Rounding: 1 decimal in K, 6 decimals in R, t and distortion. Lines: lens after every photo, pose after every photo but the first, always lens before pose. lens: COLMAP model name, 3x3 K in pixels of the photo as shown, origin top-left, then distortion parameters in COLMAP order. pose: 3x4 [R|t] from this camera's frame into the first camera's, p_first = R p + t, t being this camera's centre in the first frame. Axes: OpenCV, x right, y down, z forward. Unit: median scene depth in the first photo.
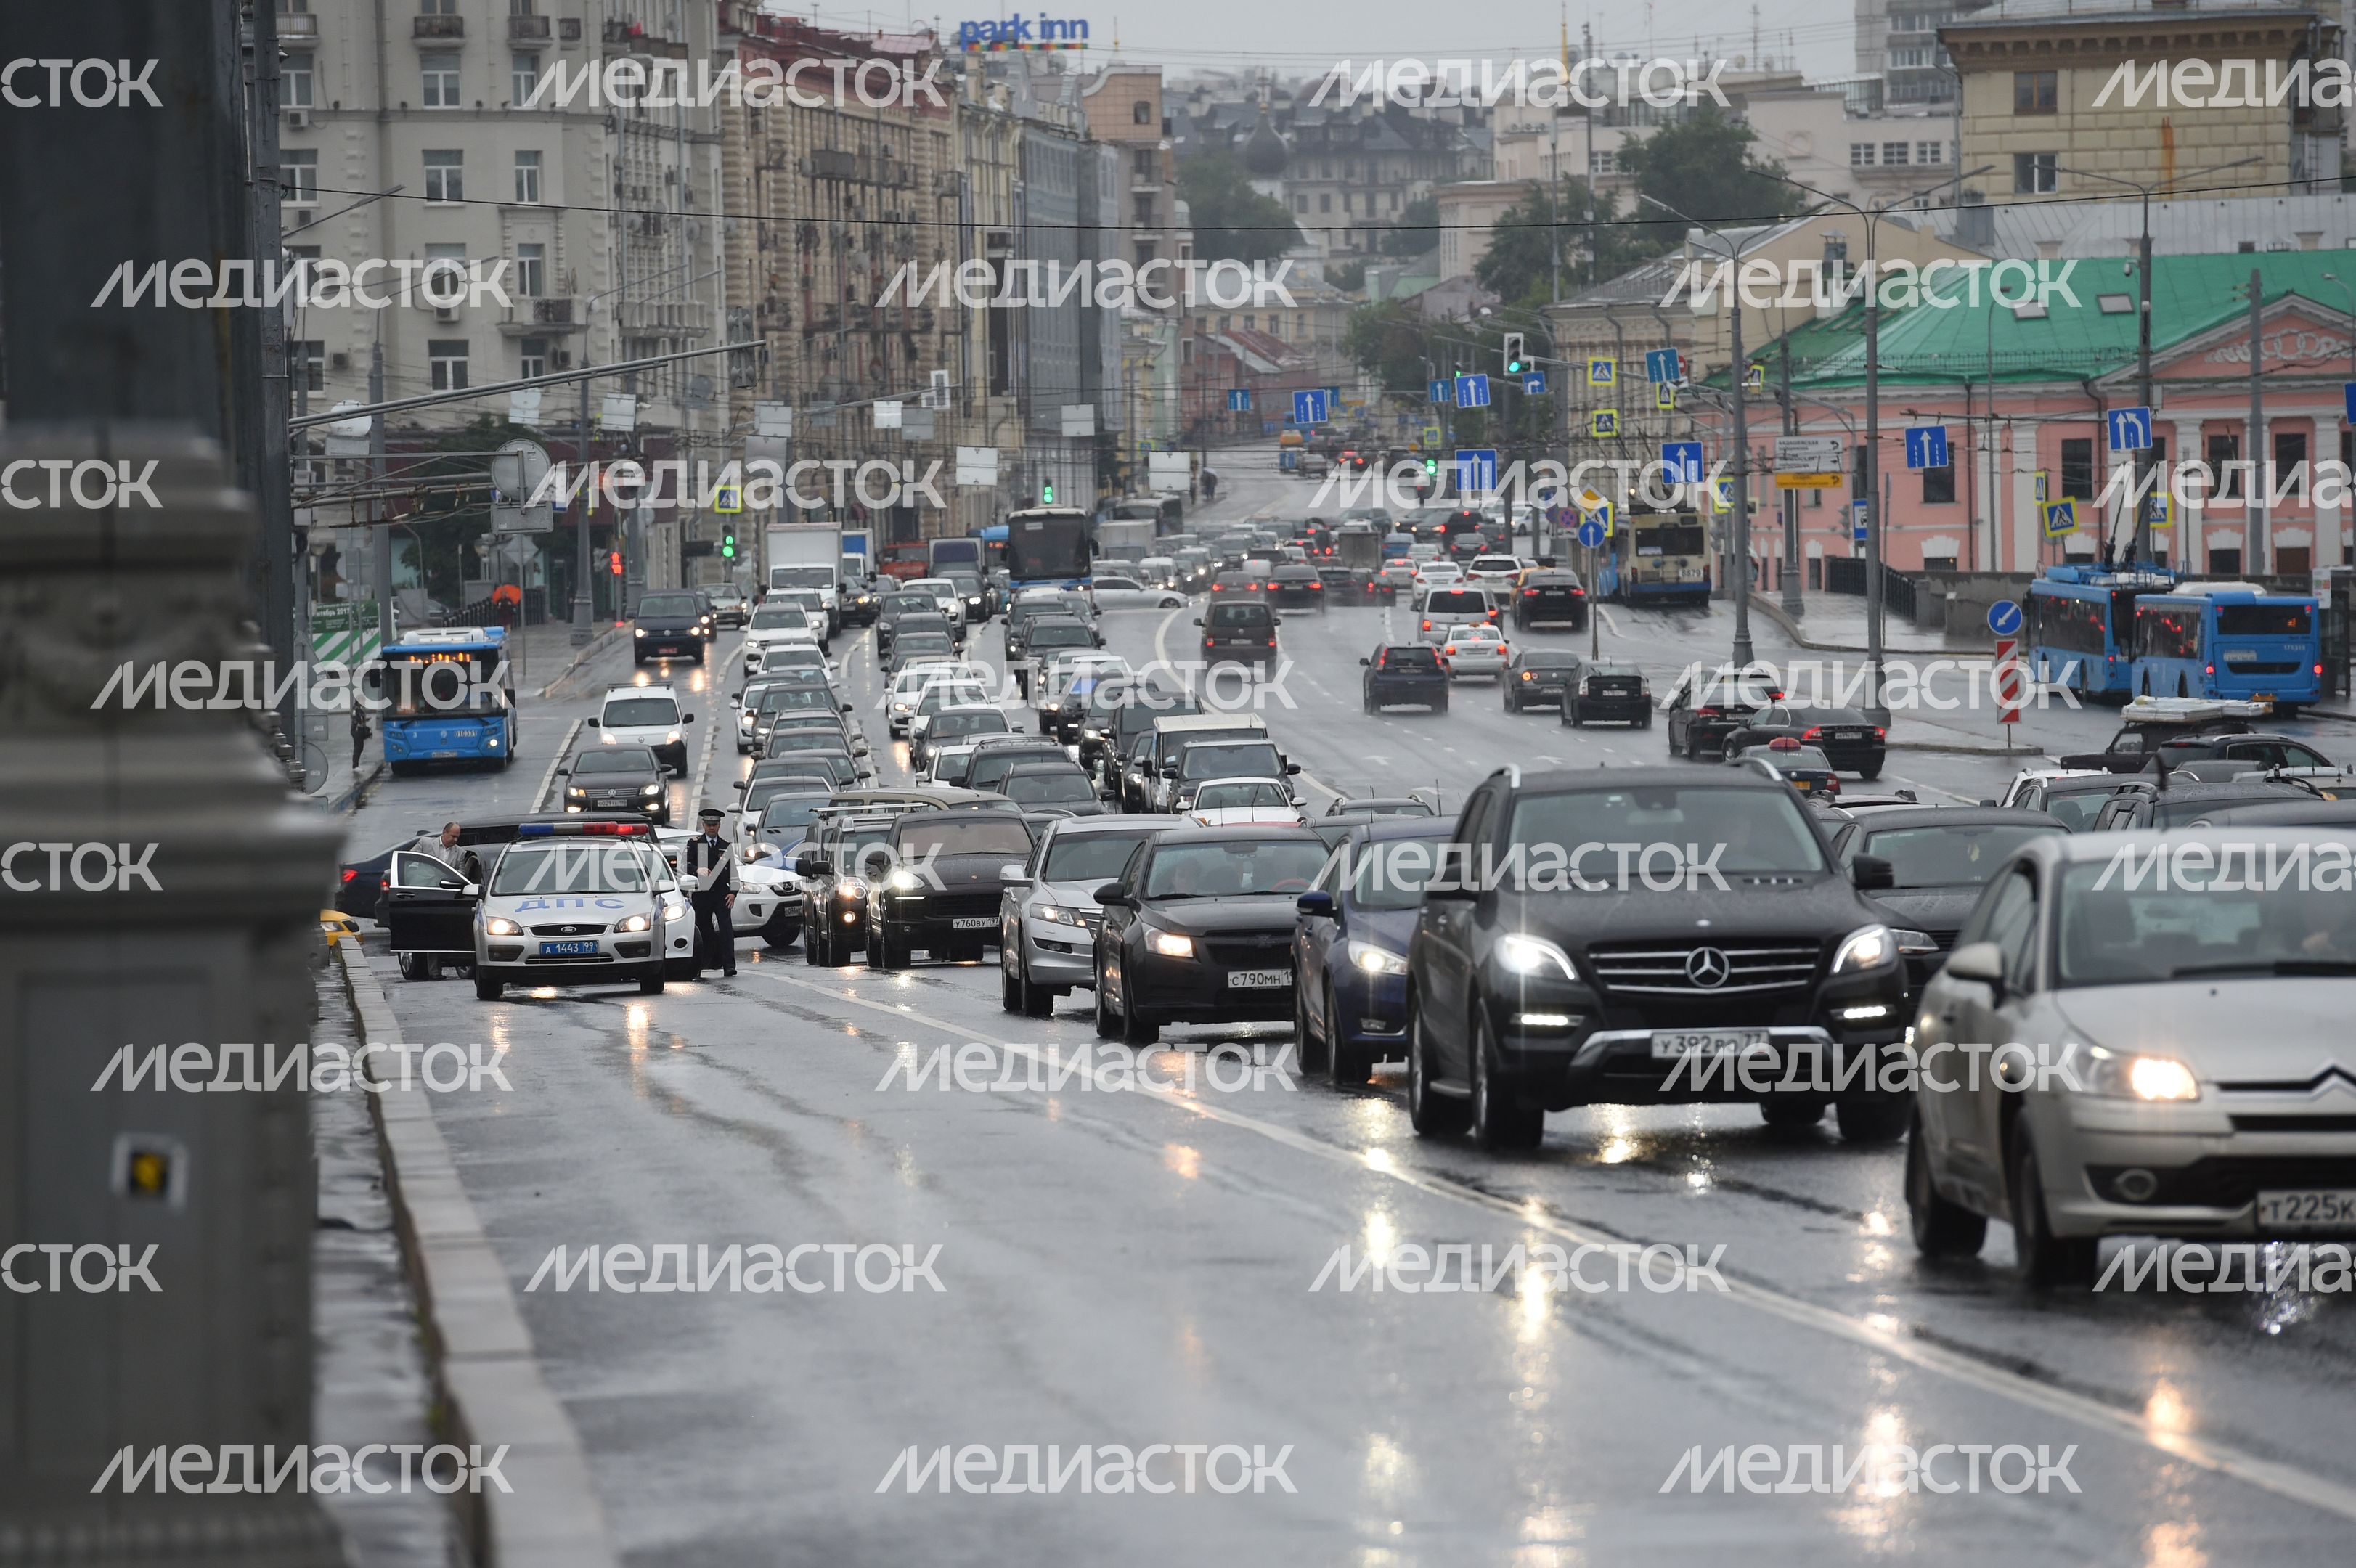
lens RADIAL K [[13176.9, 0, 1188.7], [0, 13176.9, 818.9], [0, 0, 1]] dist [2.471216, 11.468127]
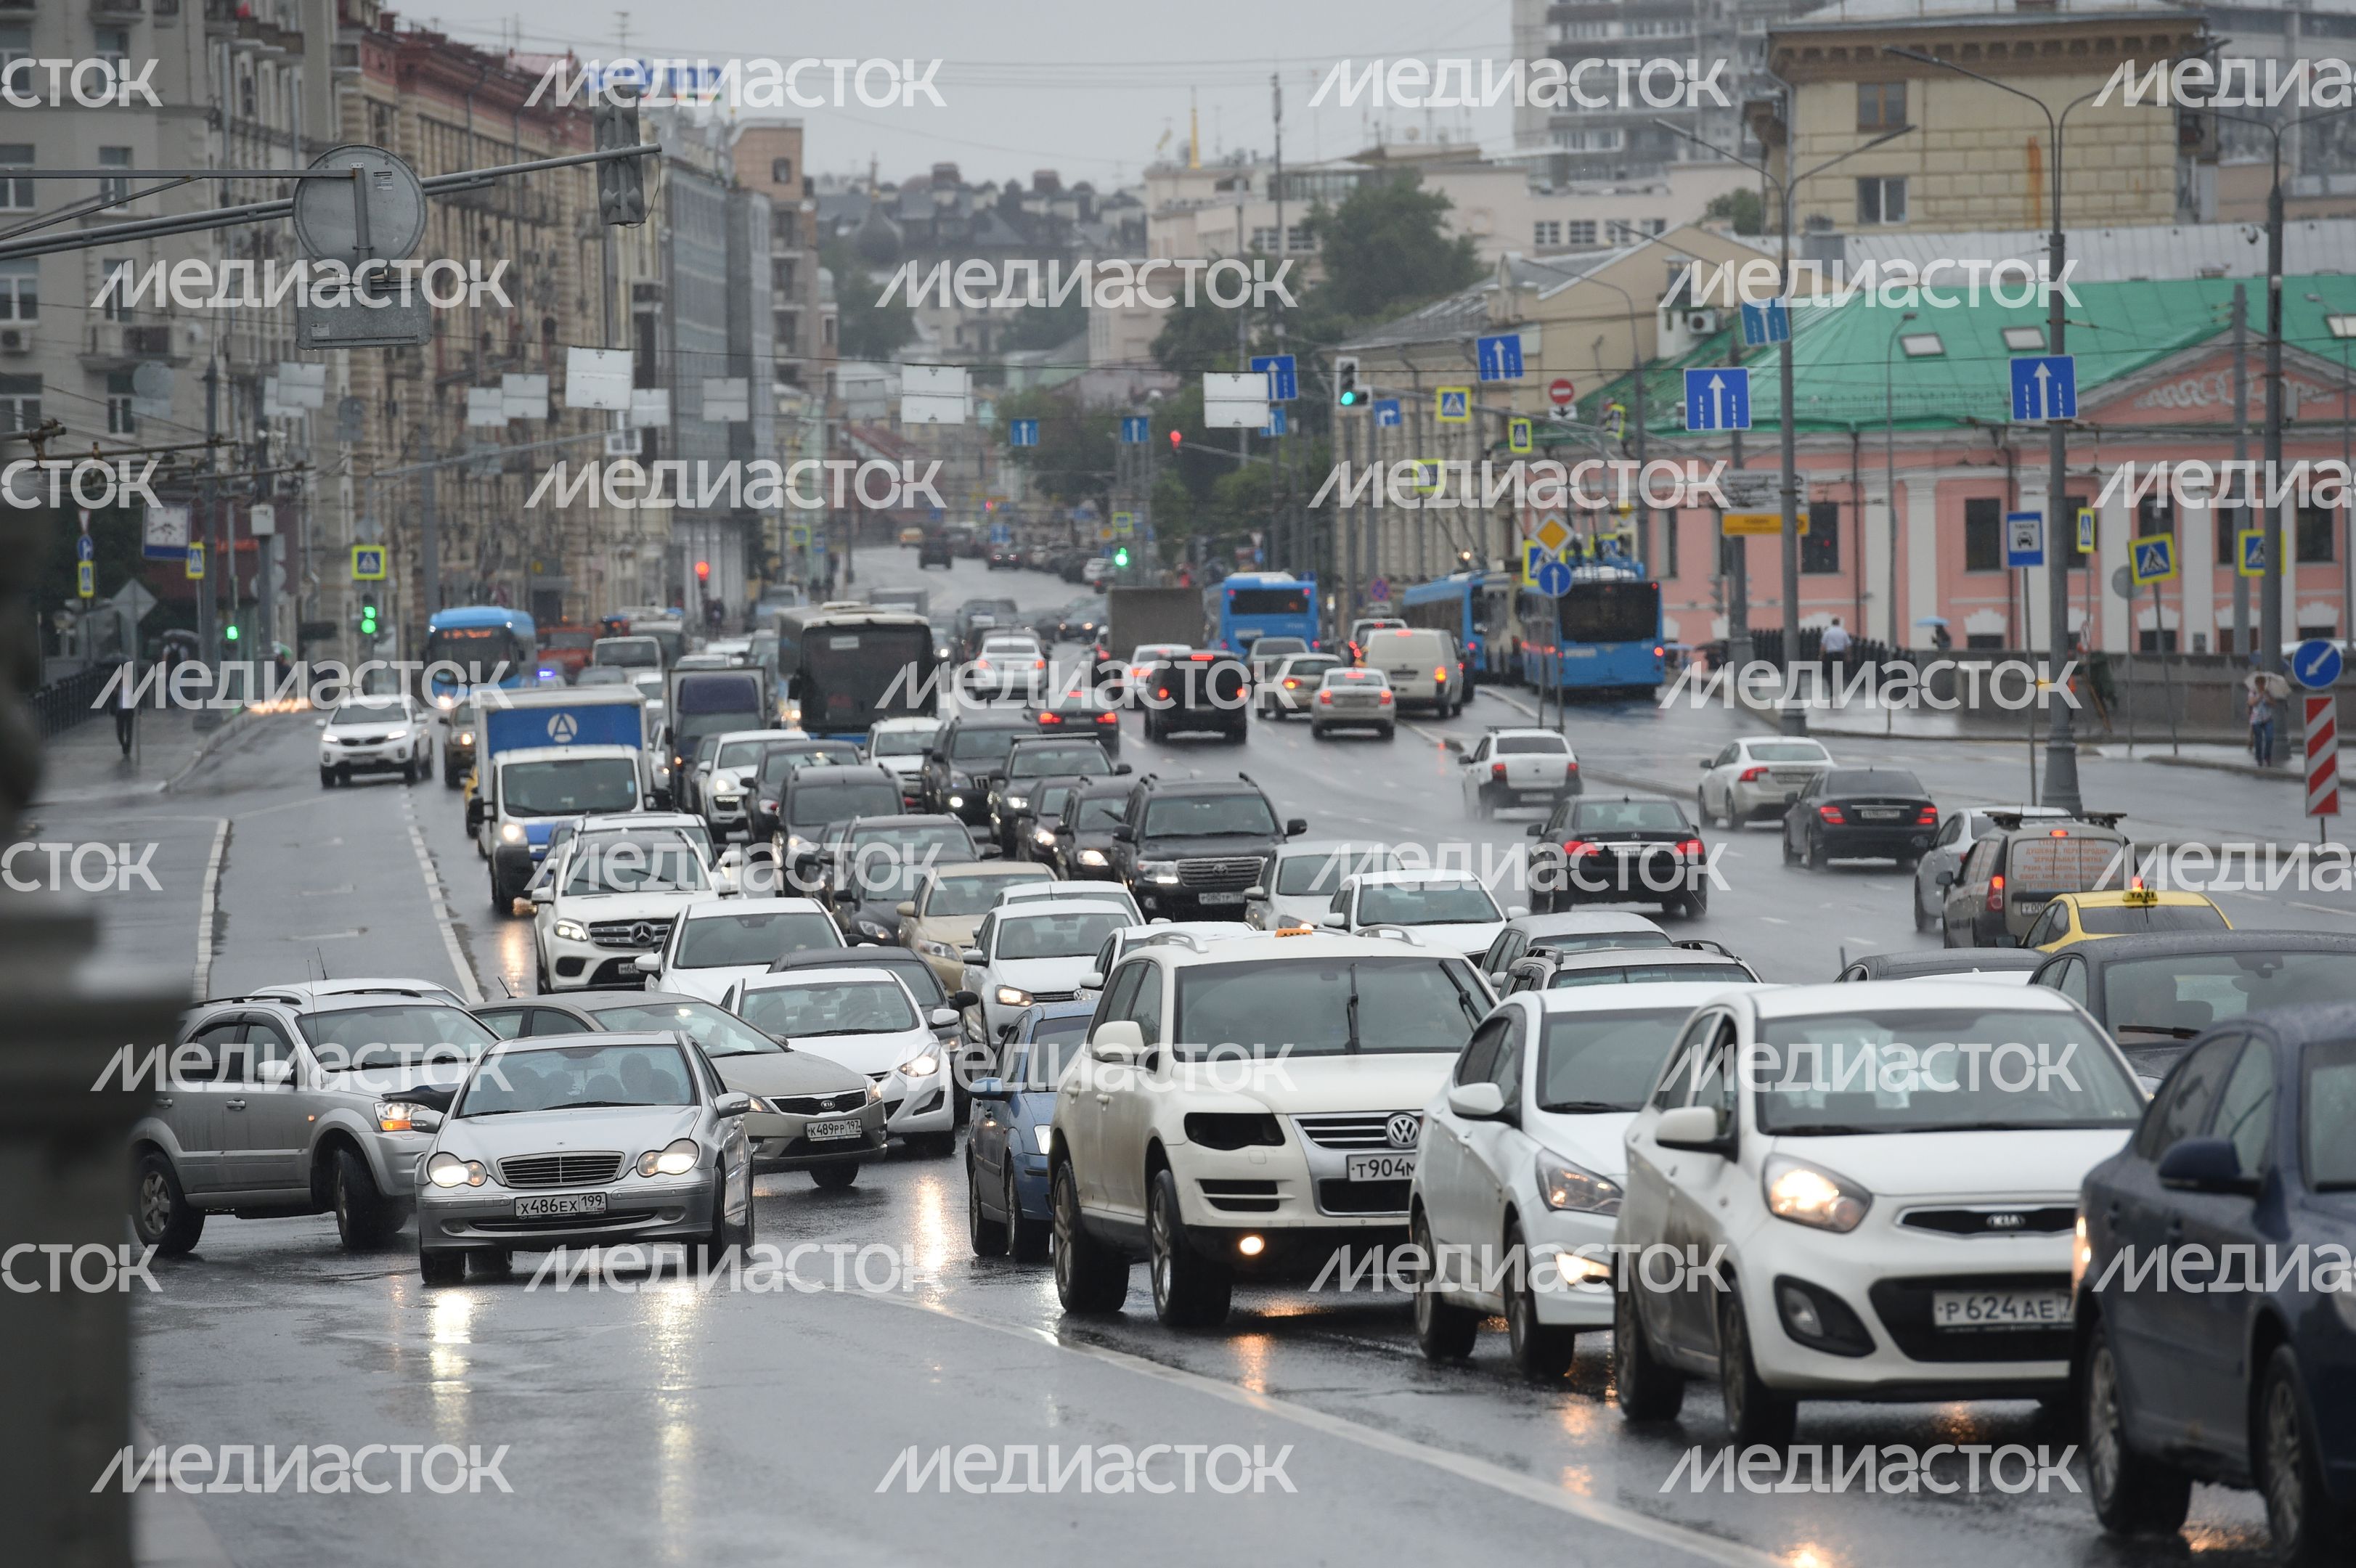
lens RADIAL K [[13230.3, 0, 1178.0], [0, 13230.3, 784.0], [0, 0, 1]] dist [2.758306, 9.434998]
pose [[0.999459, 0.000659, 0.032879, -0.009715], [-0.000248, 0.999922, -0.012506, -0.000027], [-0.032885, 0.012491, 0.999381, 0.137411]]
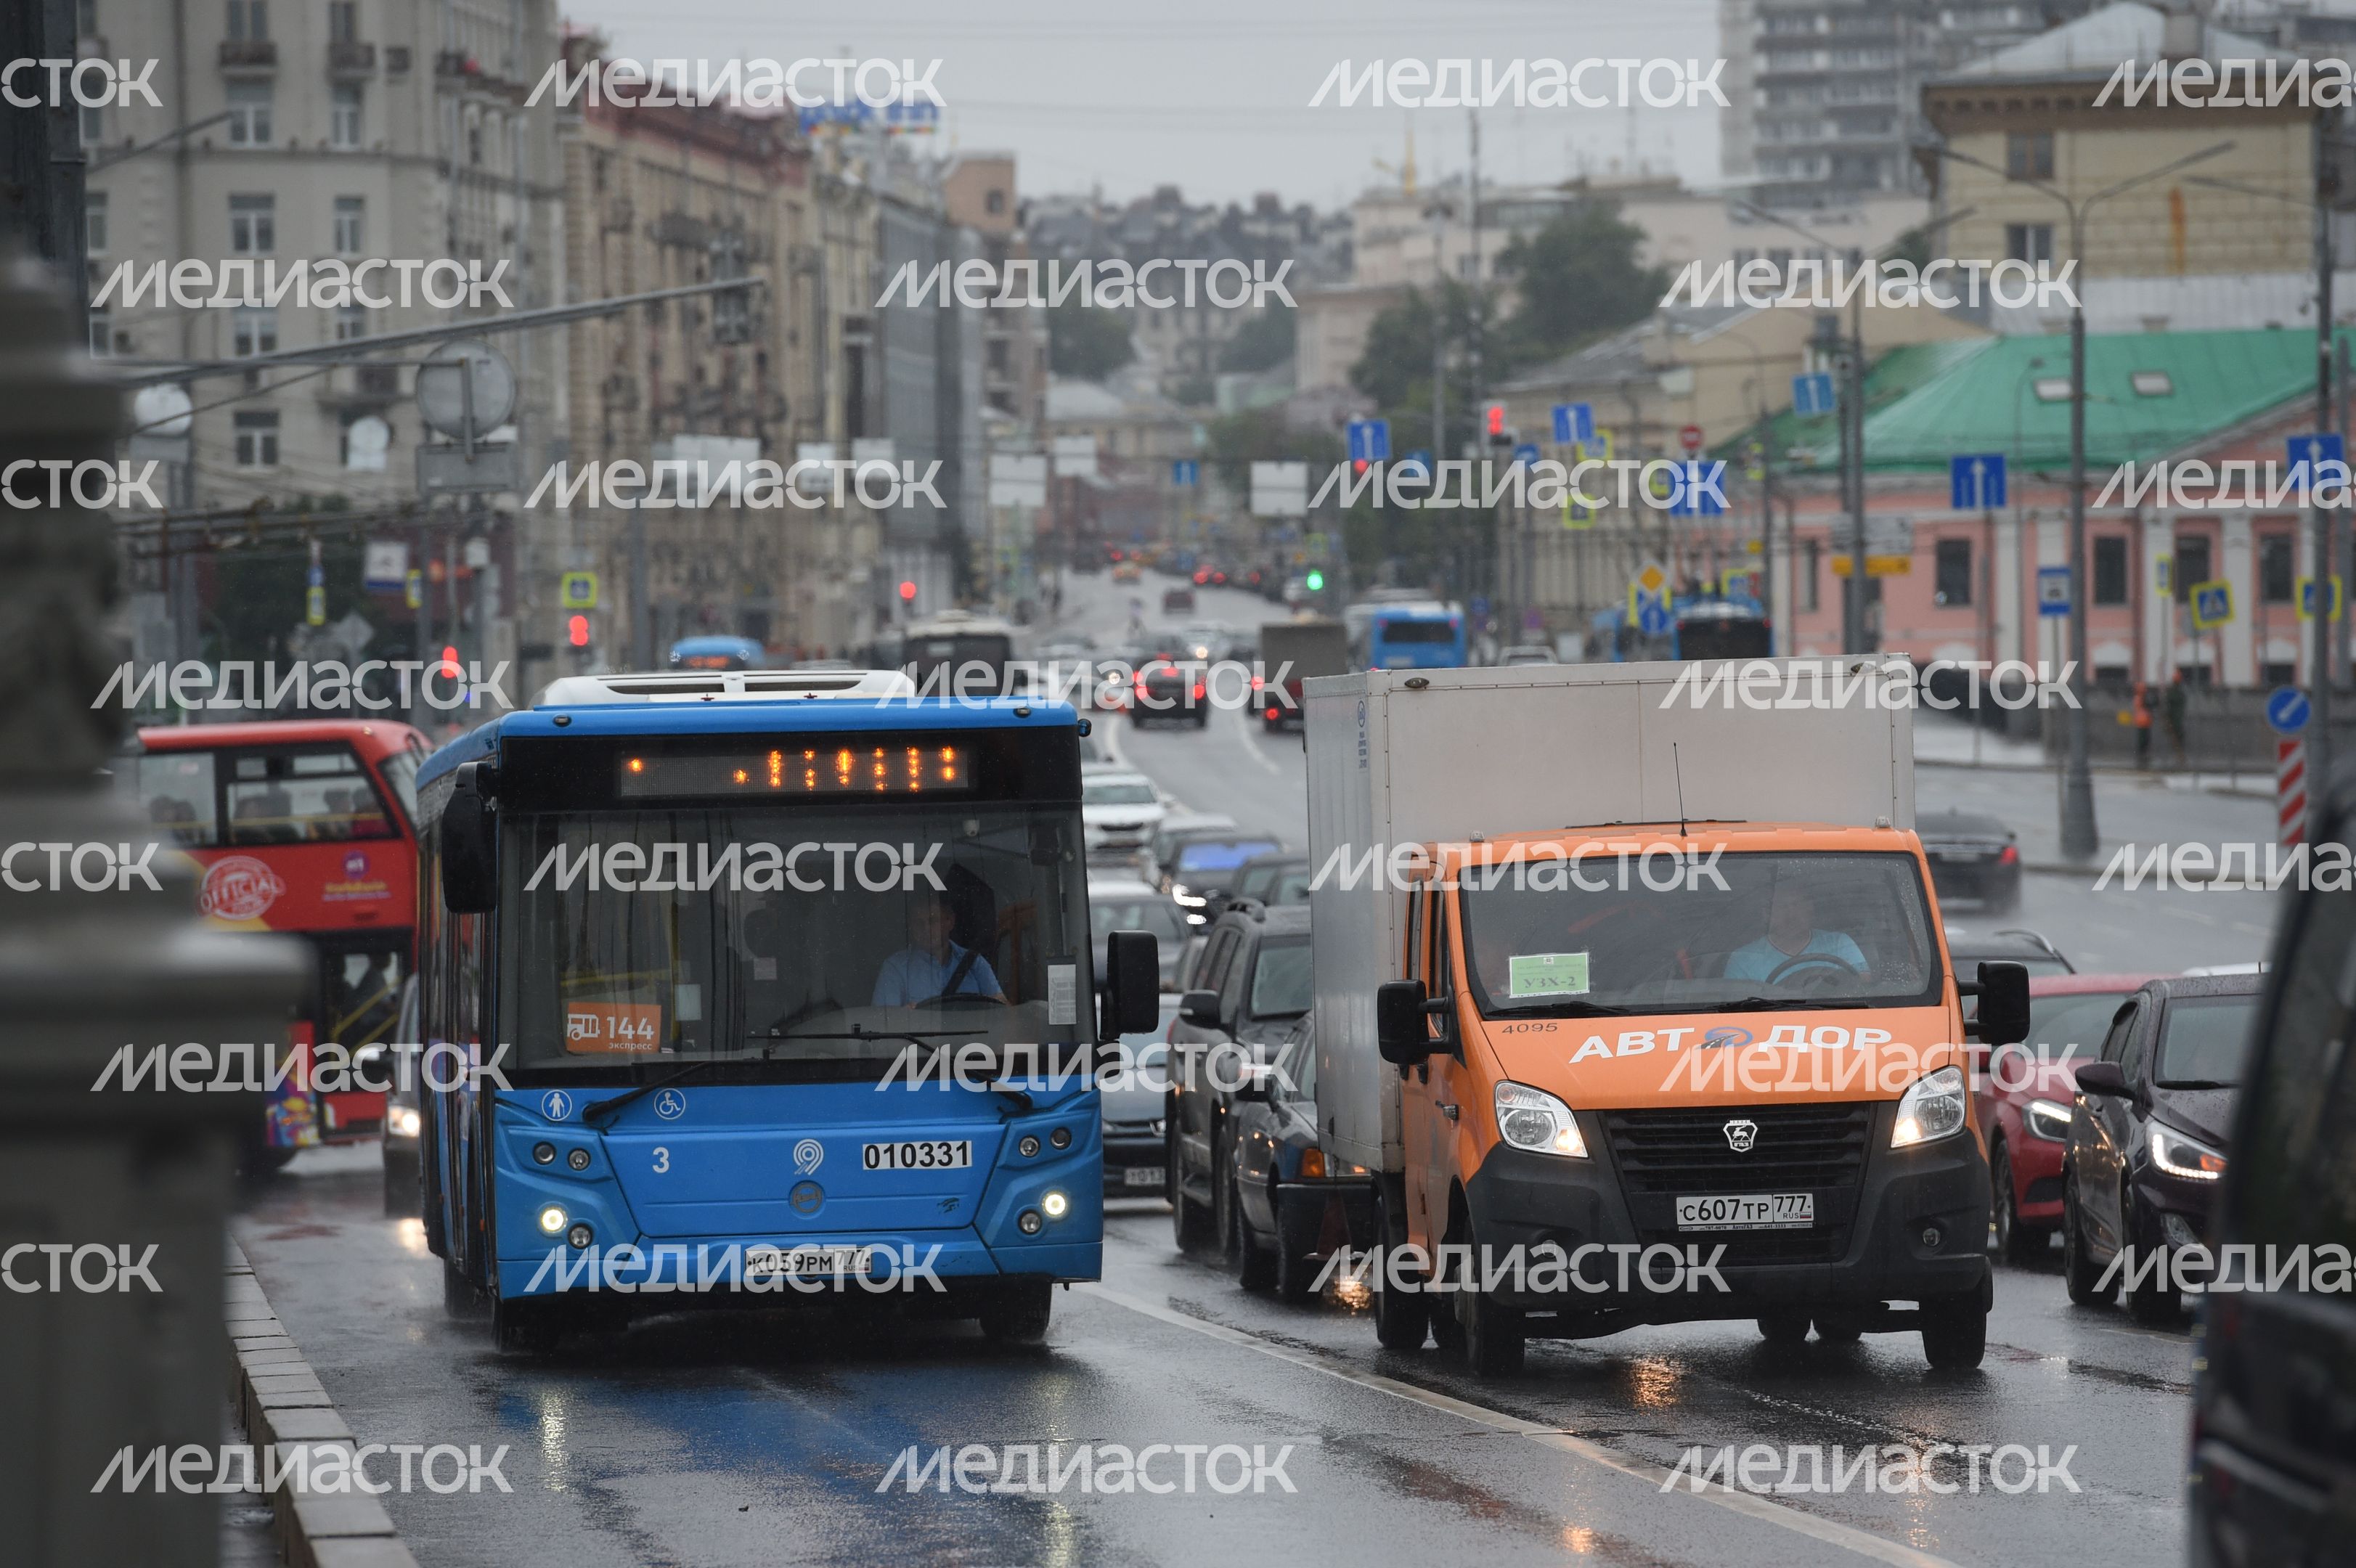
lens RADIAL K [[13176.9, 0, 1188.7], [0, 13176.9, 818.9], [0, 0, 1]] dist [2.471216, 11.468127]
pose [[0.999847, 0.006829, 0.016090, -0.006990], [-0.006662, 0.999923, -0.010468, -0.000099], [-0.016160, 0.010359, 0.999816, 0.101215]]
